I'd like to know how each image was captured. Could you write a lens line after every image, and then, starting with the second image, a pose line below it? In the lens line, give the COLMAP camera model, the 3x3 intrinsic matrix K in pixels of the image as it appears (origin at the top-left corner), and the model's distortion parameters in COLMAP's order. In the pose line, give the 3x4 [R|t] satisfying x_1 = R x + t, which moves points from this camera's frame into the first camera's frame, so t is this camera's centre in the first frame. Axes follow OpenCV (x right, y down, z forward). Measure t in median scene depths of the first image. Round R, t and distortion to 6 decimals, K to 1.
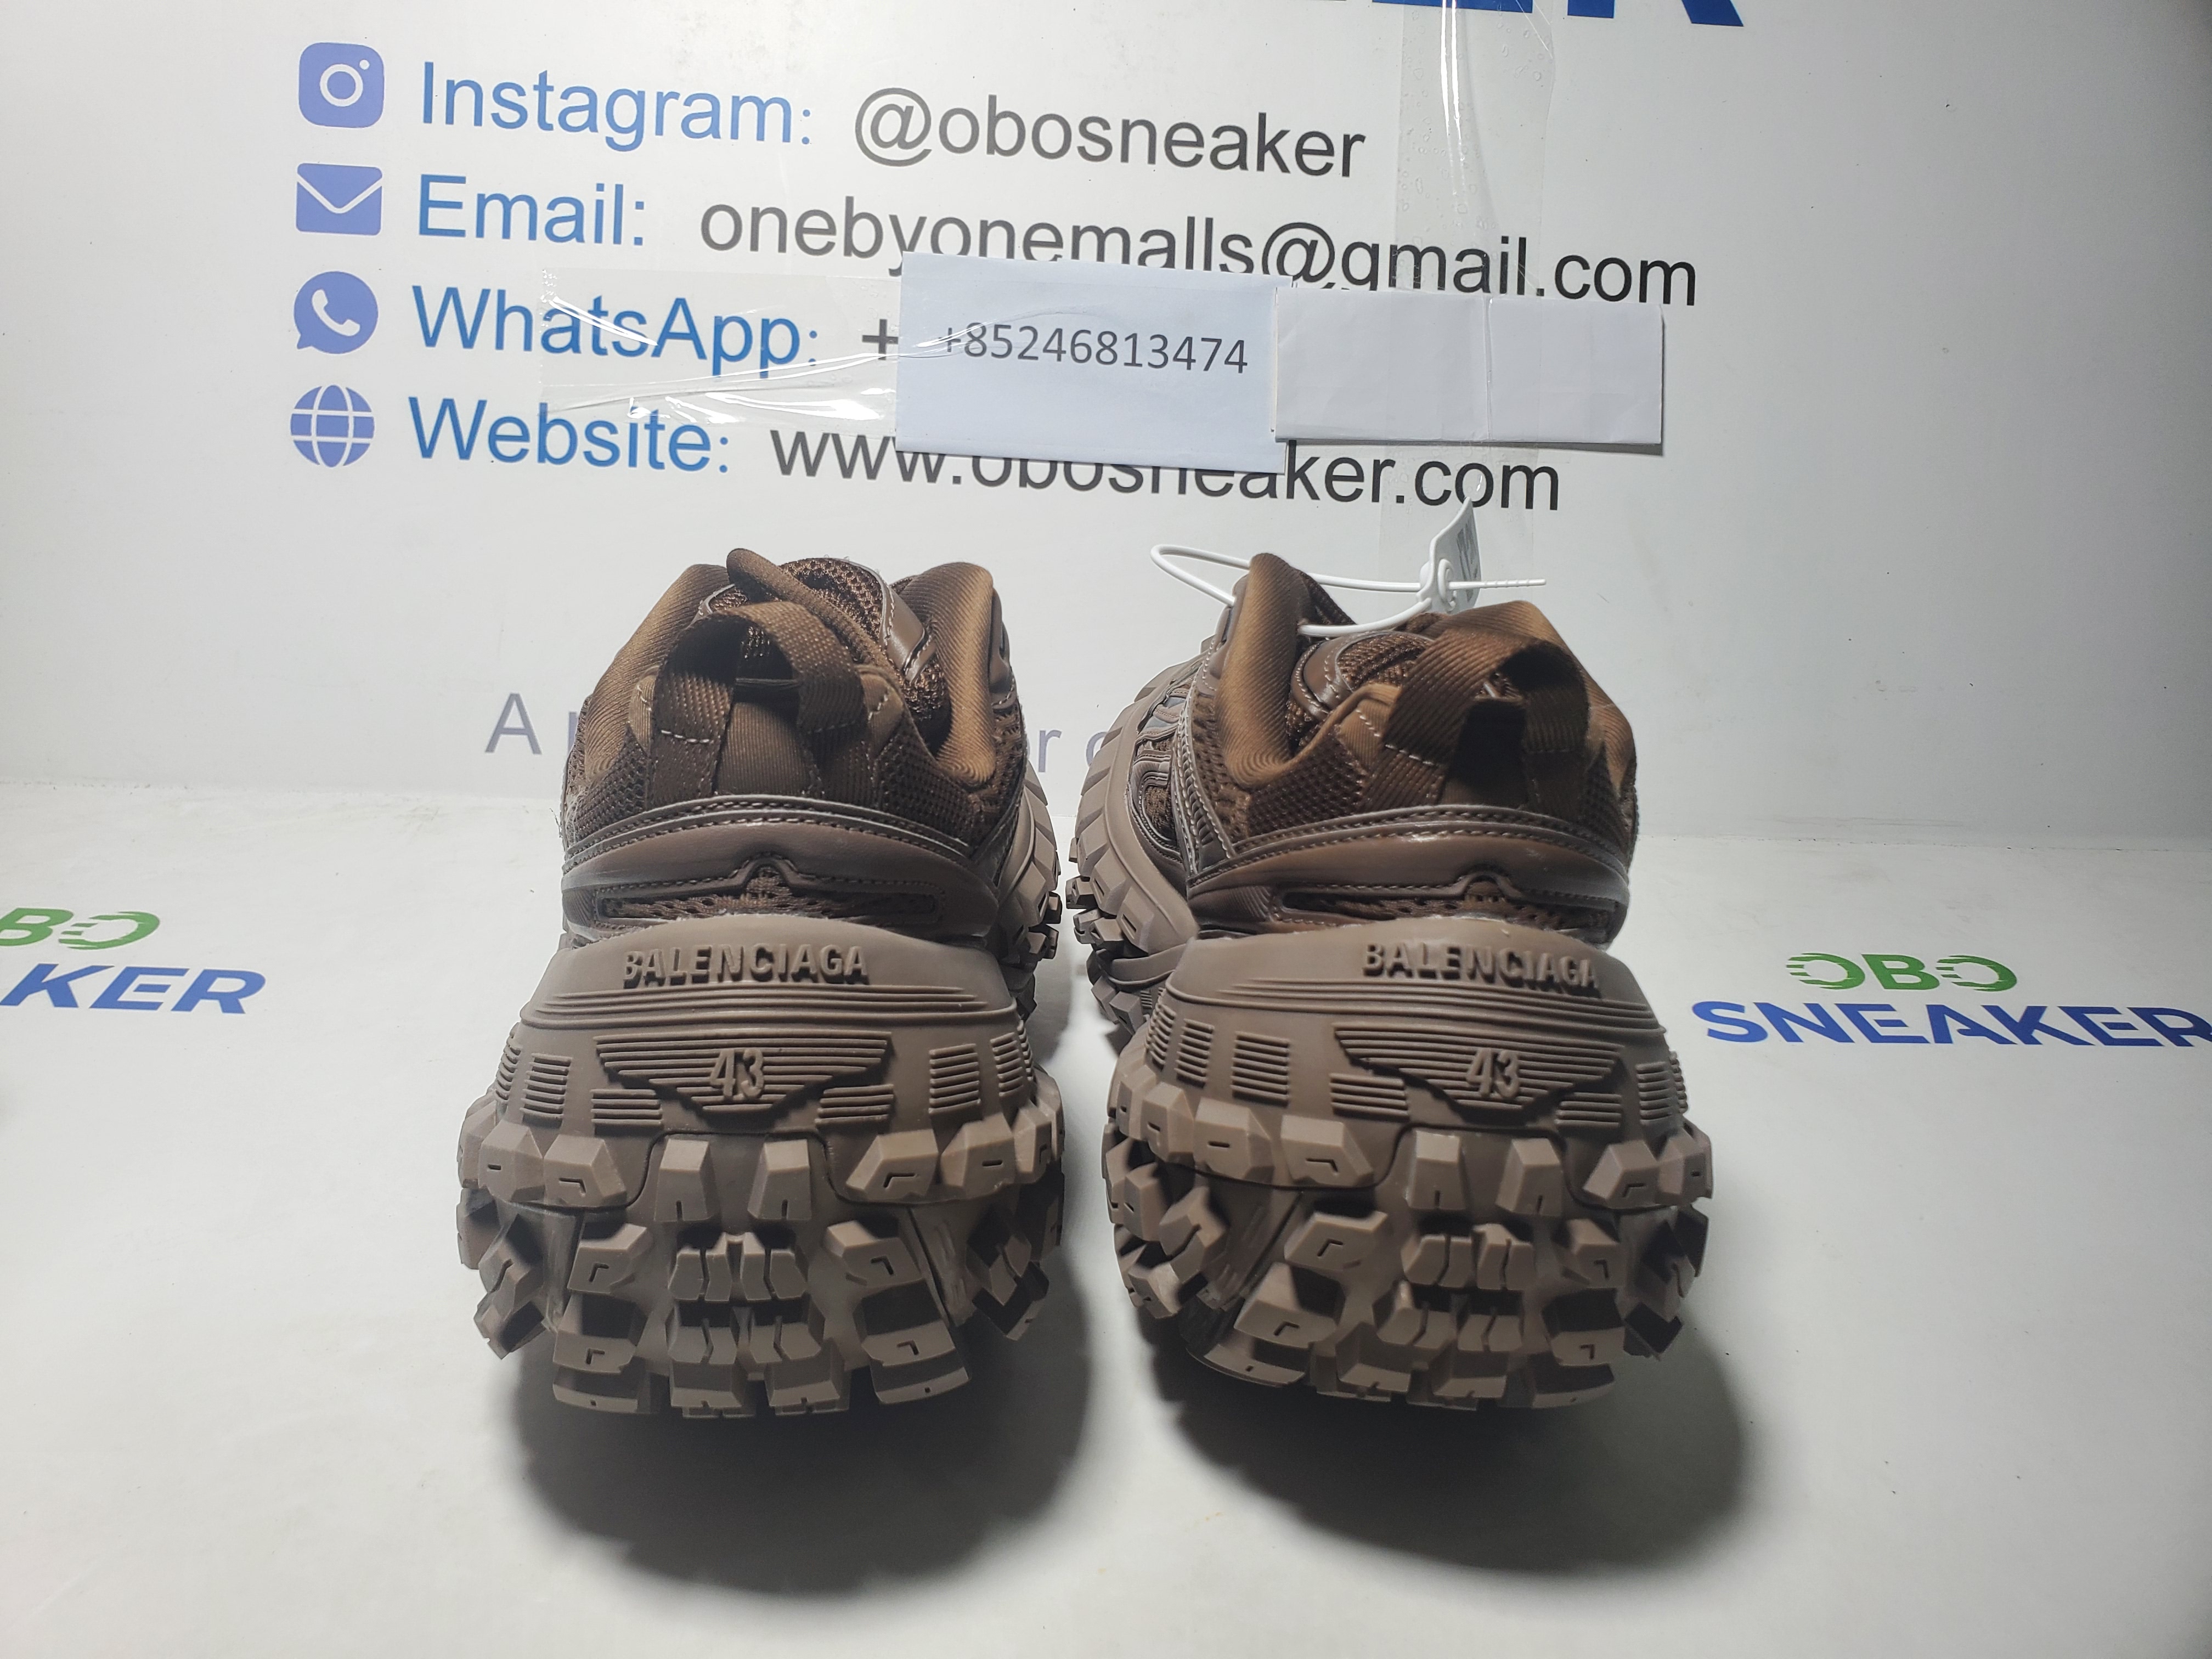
lens RADIAL K [[1667.0, 0, 1049.8], [0, 1667.0, 780.3], [0, 0, 1]] dist [-0.042551, 0.066557]
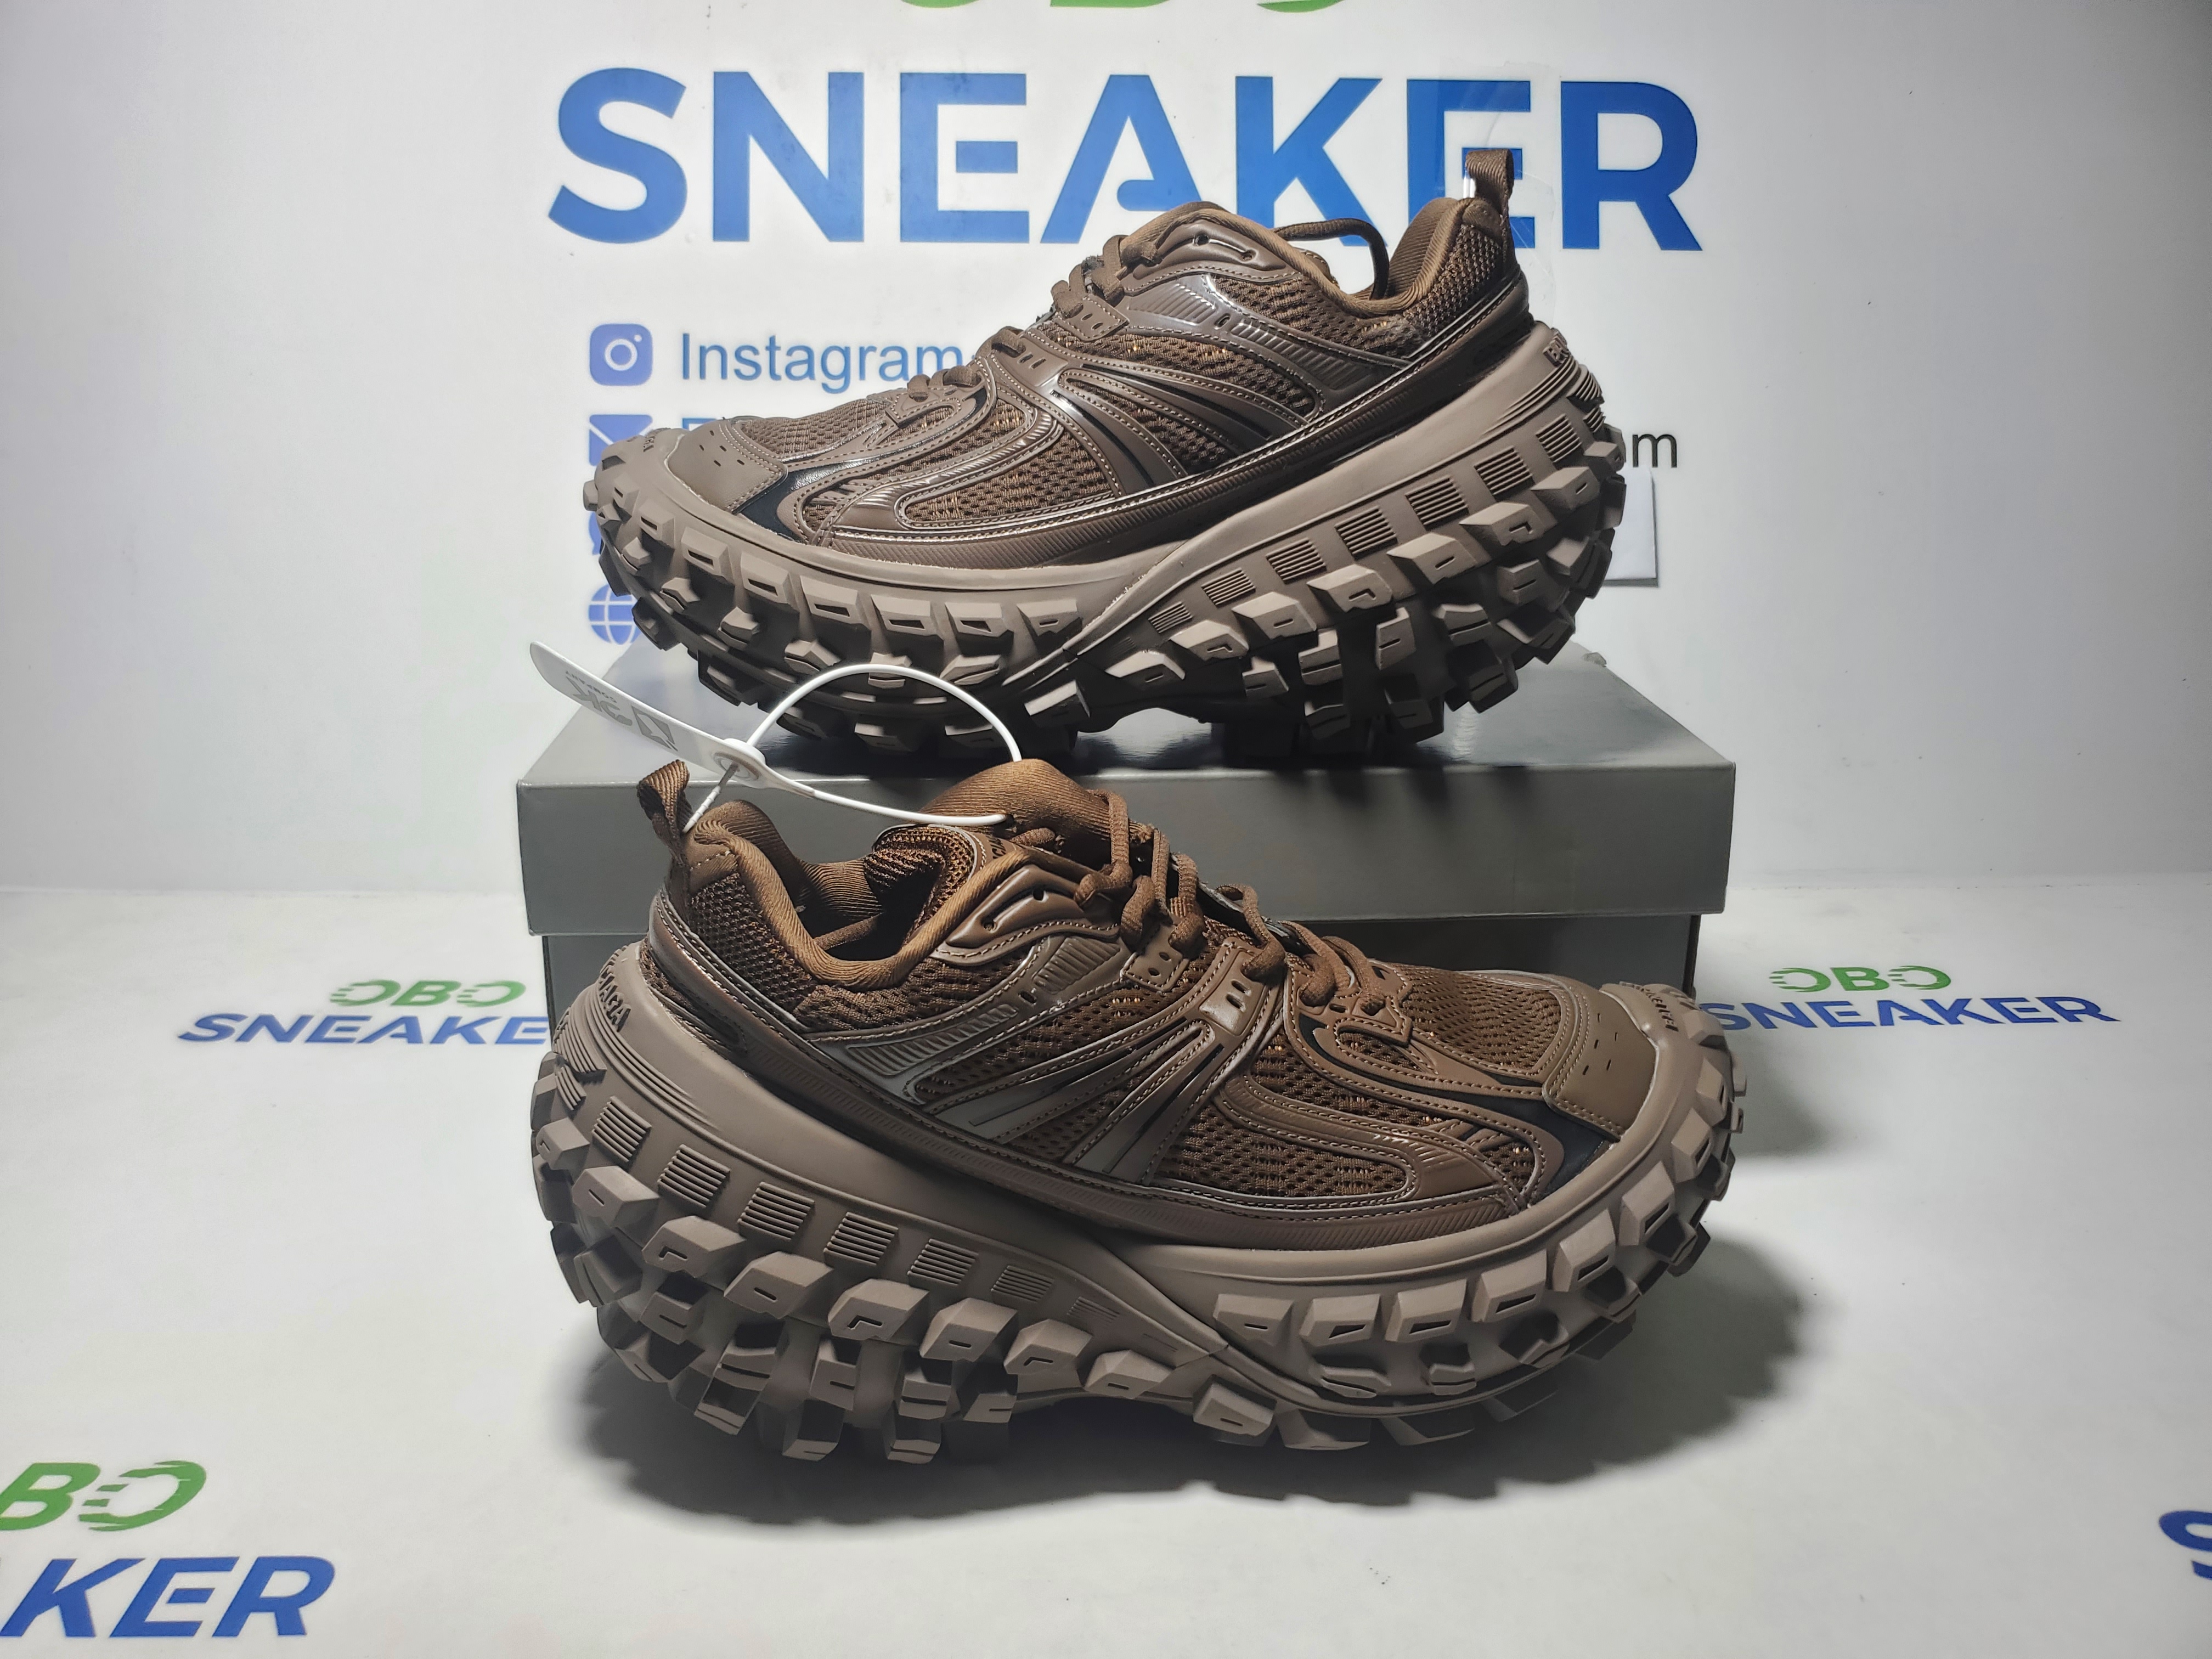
lens RADIAL K [[1667.0, 0, 1086.7], [0, 1667.0, 834.9], [0, 0, 1]] dist [-0.042551, 0.066557]
pose [[0.998571, -0.041782, -0.033314, -0.031698], [0.039829, 0.997564, -0.057268, 0.049782], [0.035626, 0.055859, 0.997803, -0.277098]]
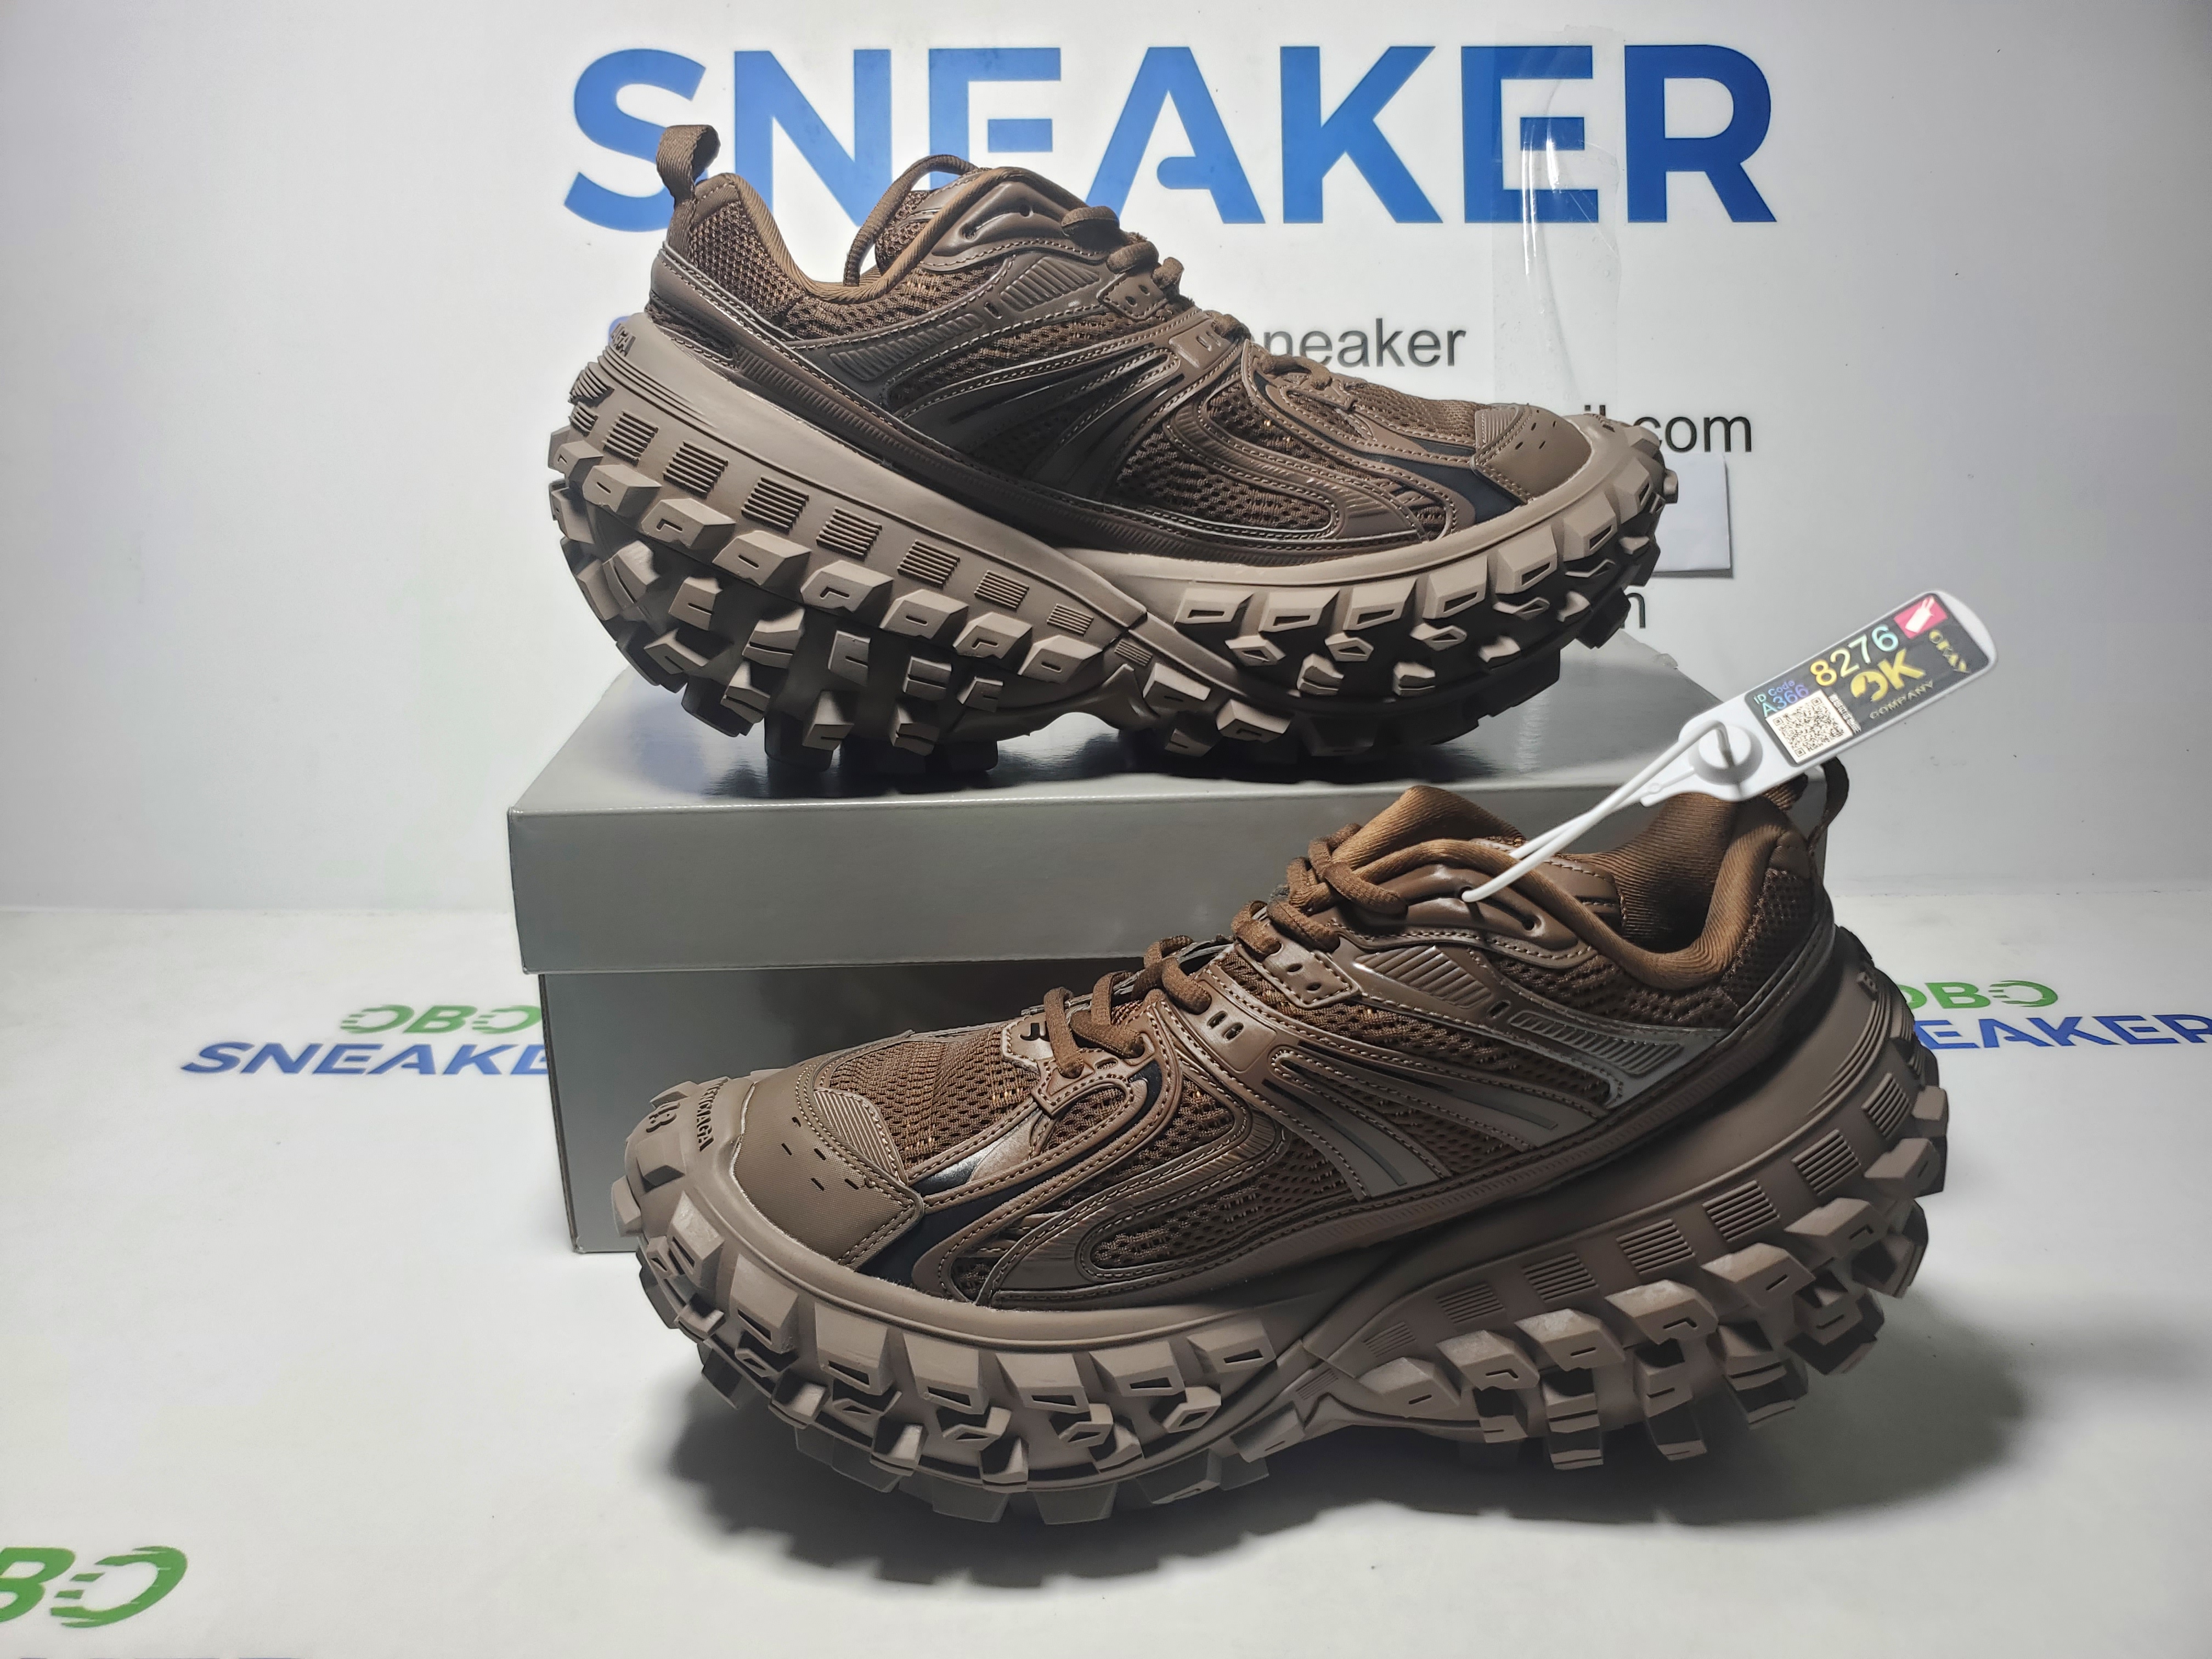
lens RADIAL K [[1667.0, 0, 1085.2], [0, 1667.0, 827.7], [0, 0, 1]] dist [-0.042551, 0.066557]
pose [[0.997208, -0.049232, -0.056152, -0.038512], [0.045997, 0.997284, -0.057519, 0.031858], [0.058832, 0.054776, 0.996764, -0.216094]]
